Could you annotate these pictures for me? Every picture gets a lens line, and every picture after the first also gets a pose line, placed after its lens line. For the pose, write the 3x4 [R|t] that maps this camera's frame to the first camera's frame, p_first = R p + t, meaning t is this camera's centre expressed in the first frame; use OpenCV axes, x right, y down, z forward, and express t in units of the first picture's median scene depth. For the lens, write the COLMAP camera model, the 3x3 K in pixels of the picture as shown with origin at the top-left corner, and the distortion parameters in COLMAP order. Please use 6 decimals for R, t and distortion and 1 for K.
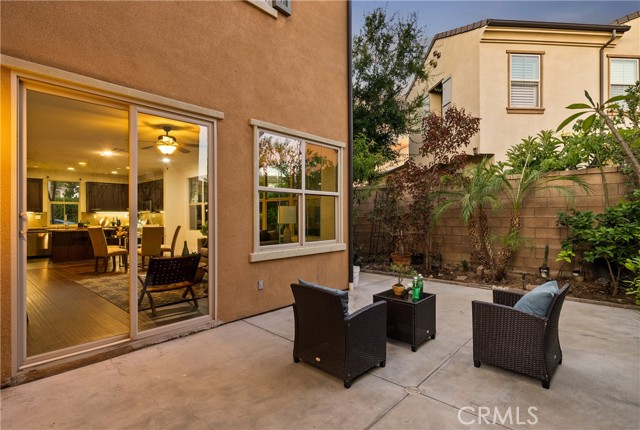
lens RADIAL K [[320.7, 0, 316.6], [0, 320.7, 216.6], [0, 0, 1]] dist [0.018288, -0.000627]
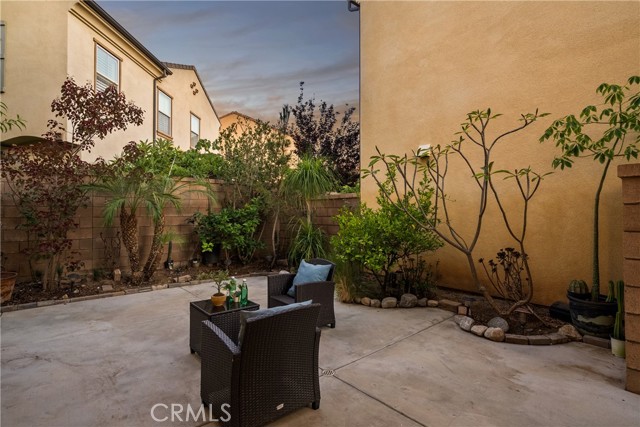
lens RADIAL K [[310.8, 0, 318.8], [0, 310.8, 211.5], [0, 0, 1]] dist [-0.001029, 0.000099]
pose [[0.136585, 0.011108, 0.990566, -0.331306], [0.003799, 0.999924, -0.011737, 0.000066], [-0.990621, 0.005366, 0.136532, 0.383125]]
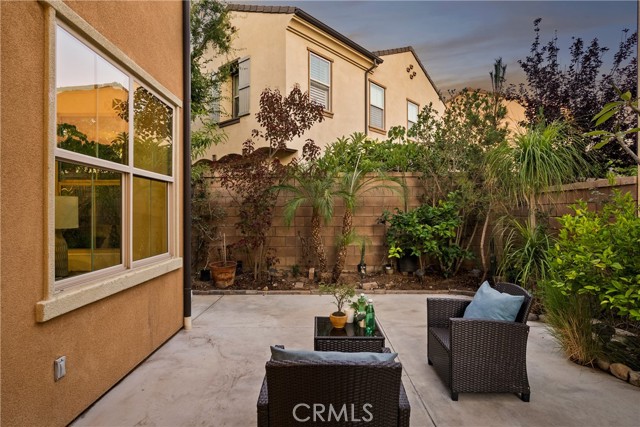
lens RADIAL K [[353.5, 0, 320.0], [0, 353.5, 213.5], [0, 0, 1]] dist [0.003067, 0.001287]
pose [[0.739767, 0.001896, 0.672860, -0.177569], [0.002032, 0.999985, -0.005051, 0.000238], [-0.672860, 0.005104, 0.739753, 0.287016]]
